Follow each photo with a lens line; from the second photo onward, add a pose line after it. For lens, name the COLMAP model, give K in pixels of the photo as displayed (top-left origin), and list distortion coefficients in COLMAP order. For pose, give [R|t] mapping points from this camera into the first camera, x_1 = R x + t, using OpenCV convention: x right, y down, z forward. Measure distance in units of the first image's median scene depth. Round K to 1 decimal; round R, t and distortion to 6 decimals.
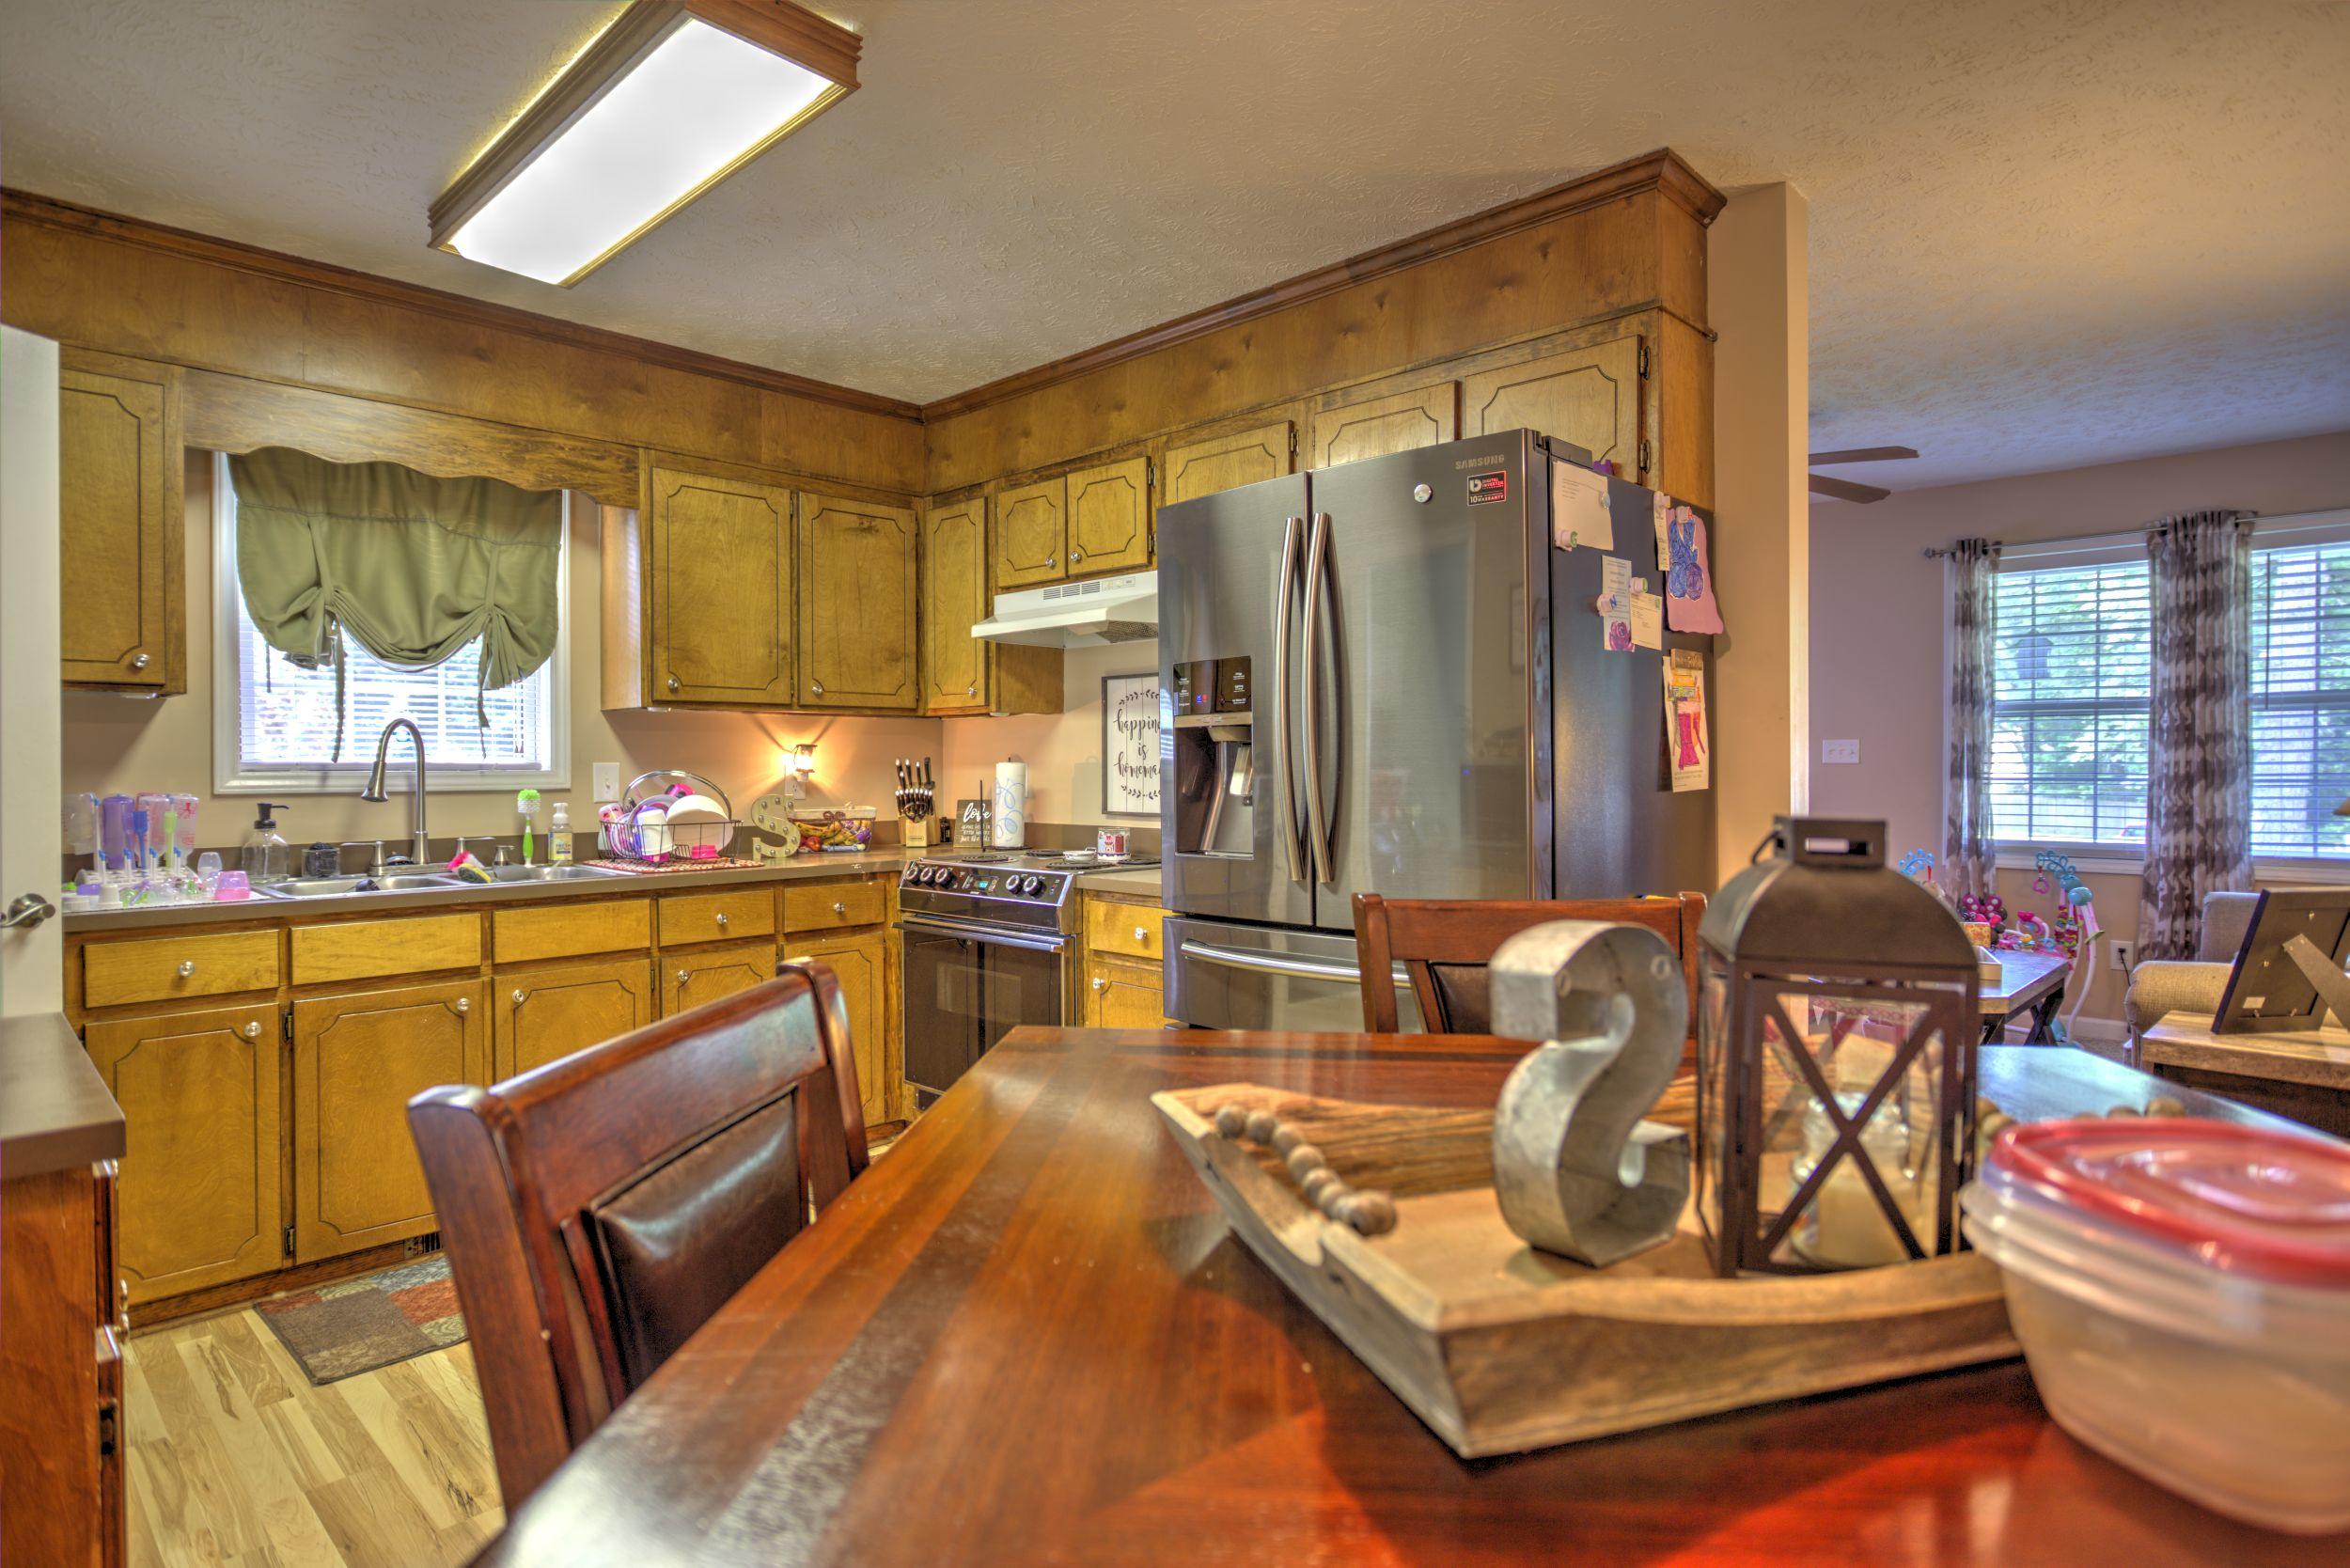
lens RADIAL K [[1244.0, 0, 1165.3], [0, 1244.0, 779.2], [0, 0, 1]] dist [-0.009545, 0.005740]
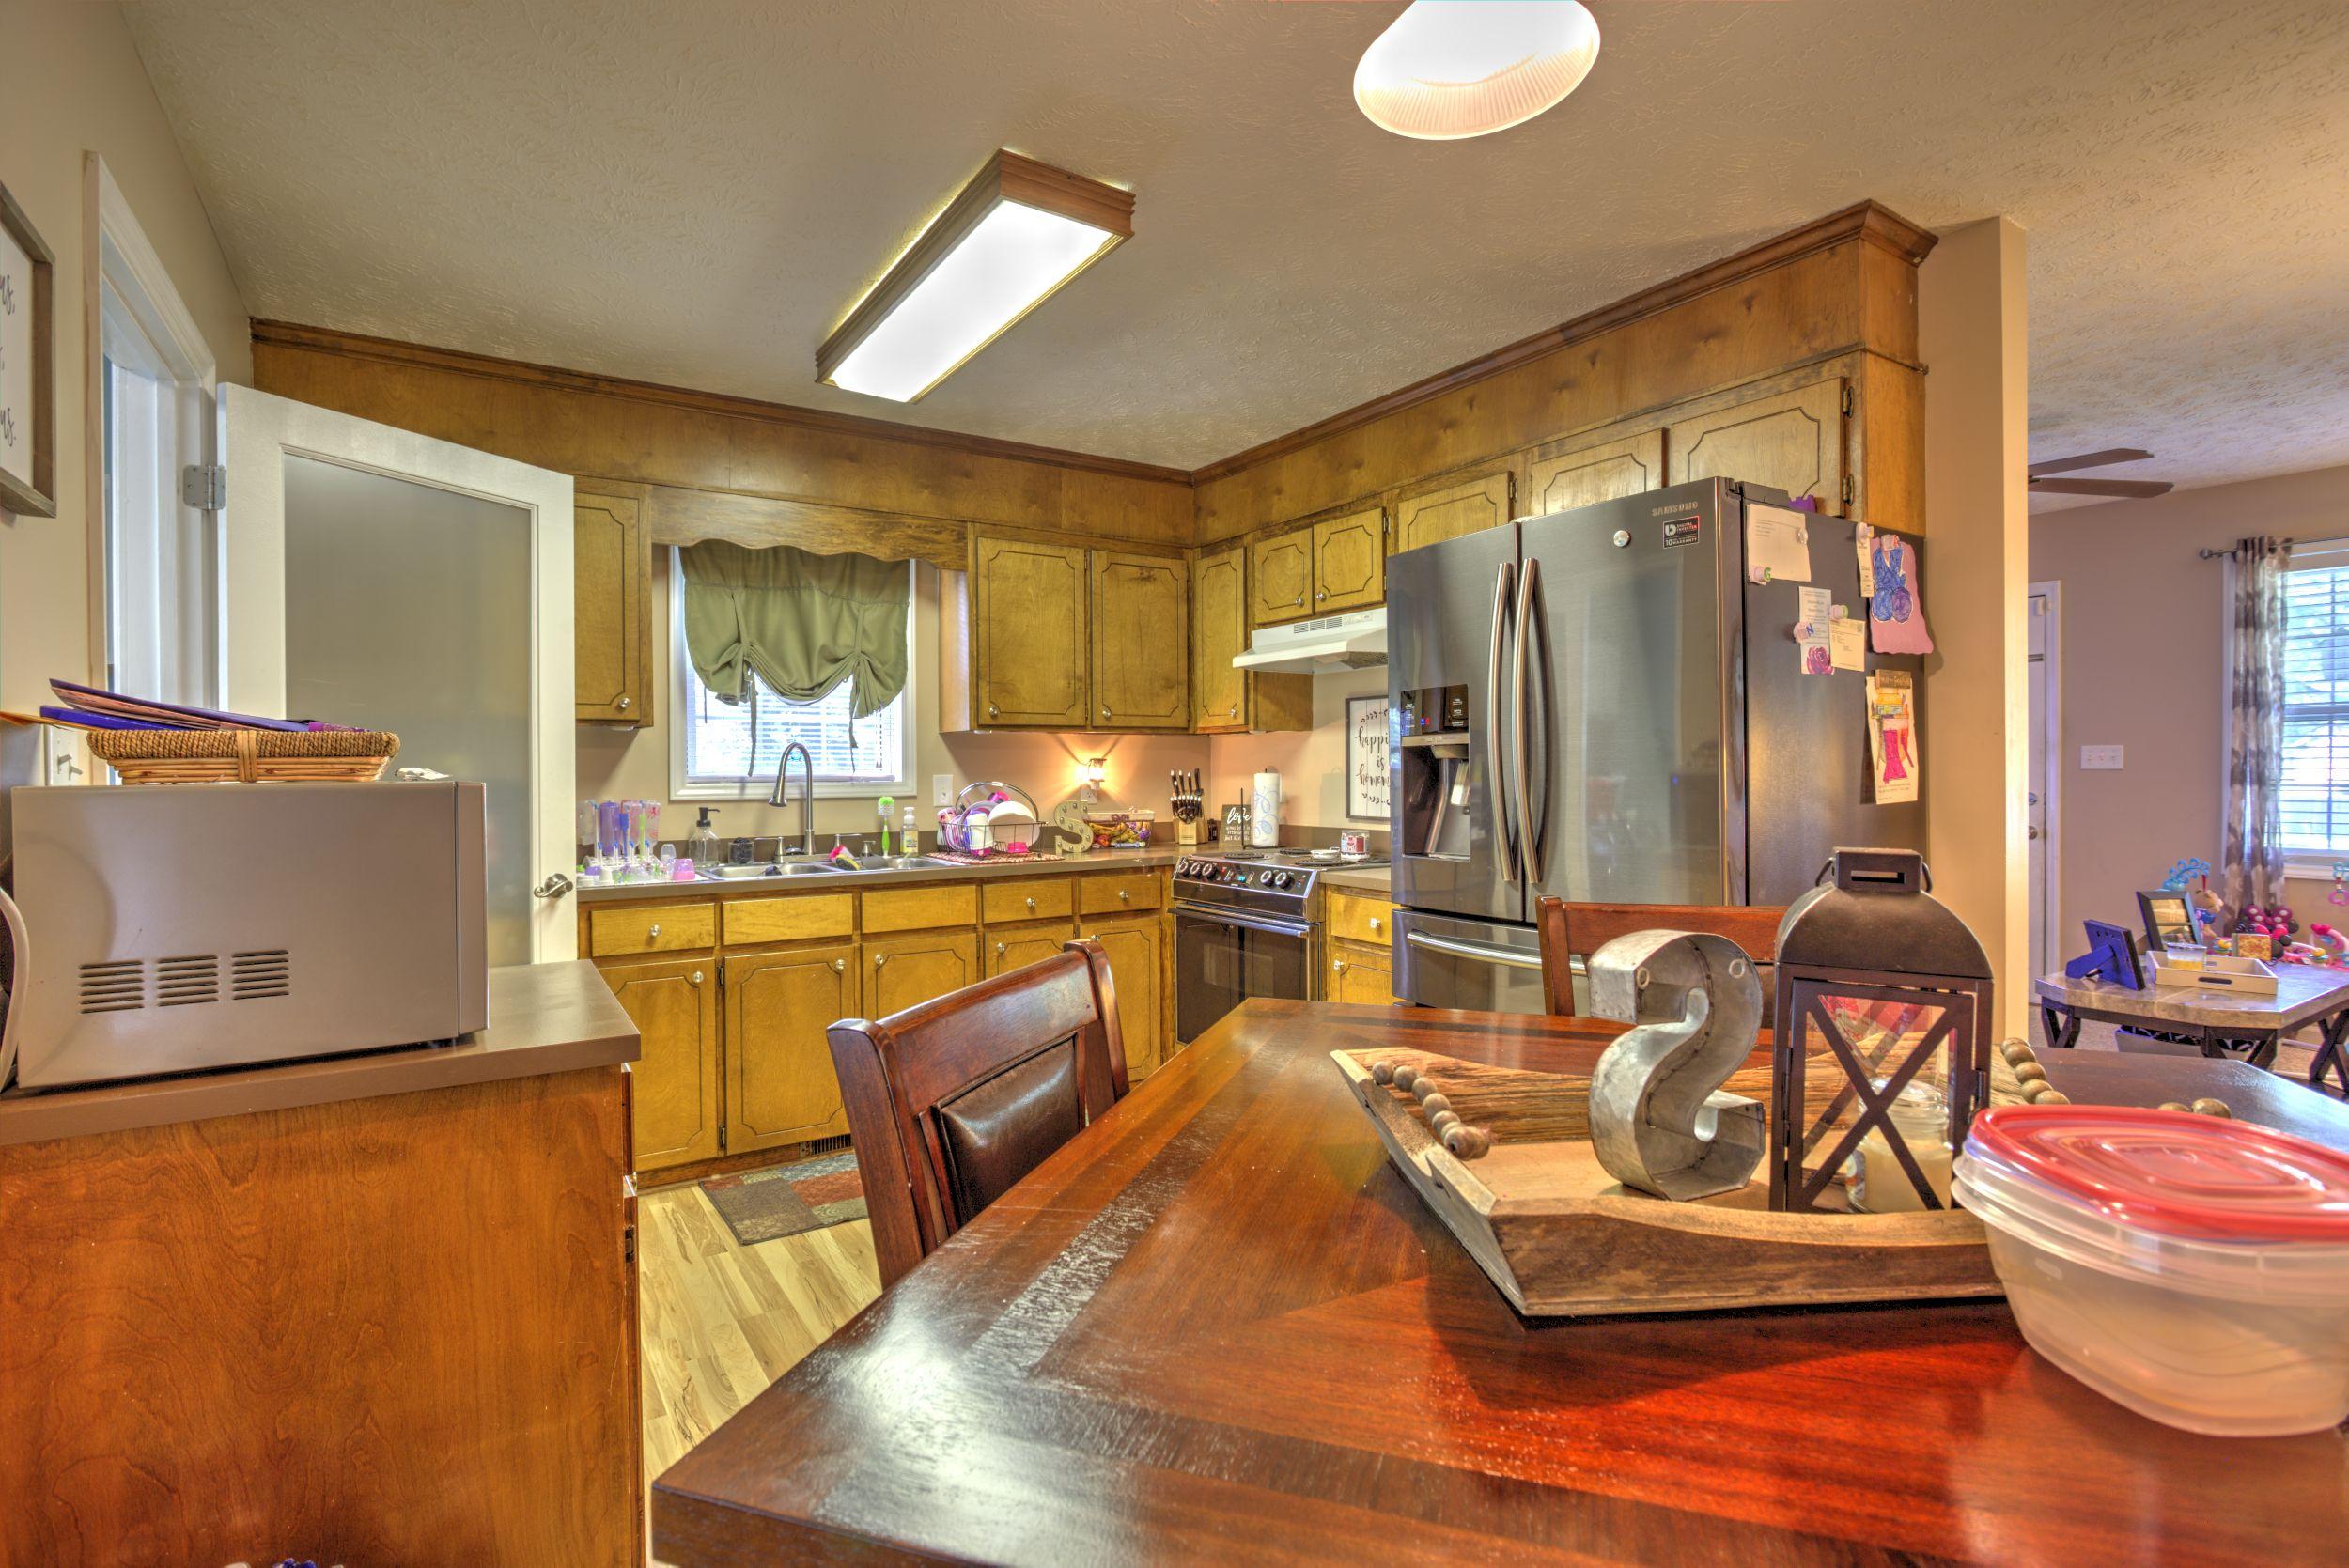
lens RADIAL K [[1109.1, 0, 1168.8], [0, 1109.1, 781.3], [0, 0, 1]] dist [-0.006018, 0.001163]
pose [[0.975510, -0.001108, -0.219952, 0.016684], [0.001245, 0.999999, 0.000483, -0.006994], [0.219951, -0.000745, 0.975511, -0.038759]]
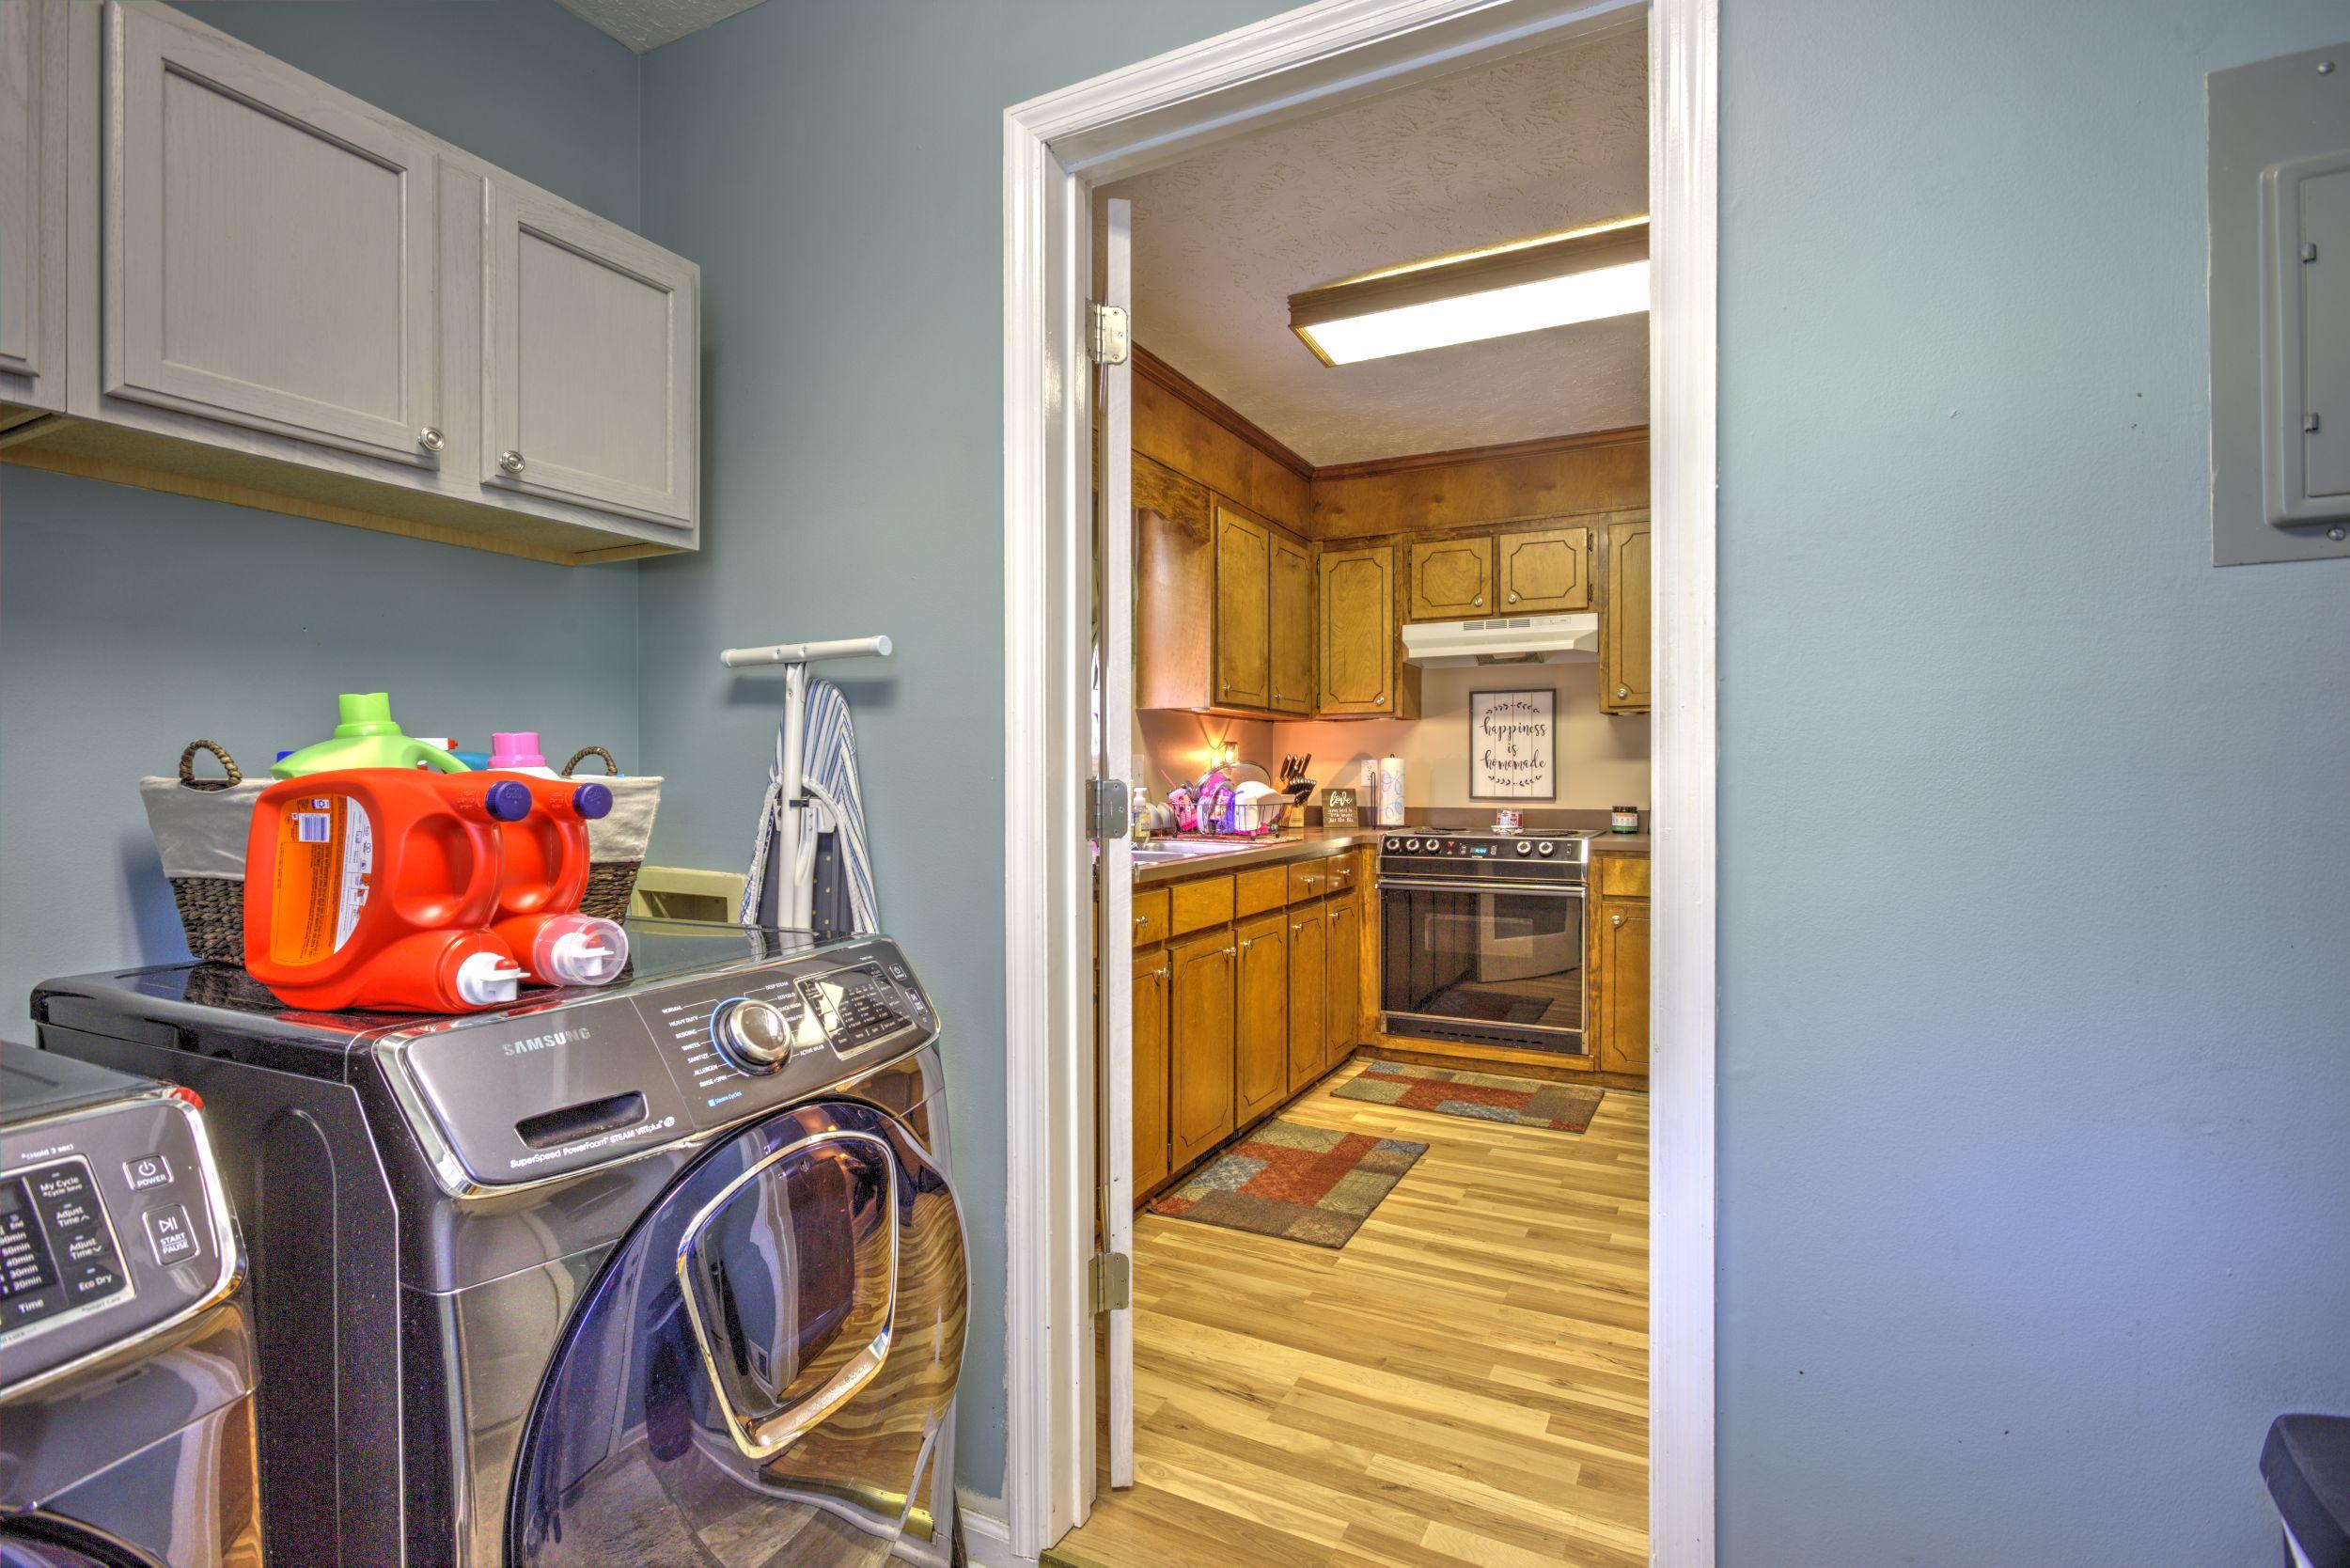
lens RADIAL K [[1109.7, 0, 1176.6], [0, 1109.7, 778.8], [0, 0, 1]] dist [-0.006018, 0.001163]
pose [[0.957936, 0.002189, 0.286974, -0.723658], [0.000023, 0.999970, -0.007703, 0.017803], [-0.286982, 0.007386, 0.957907, -0.009348]]
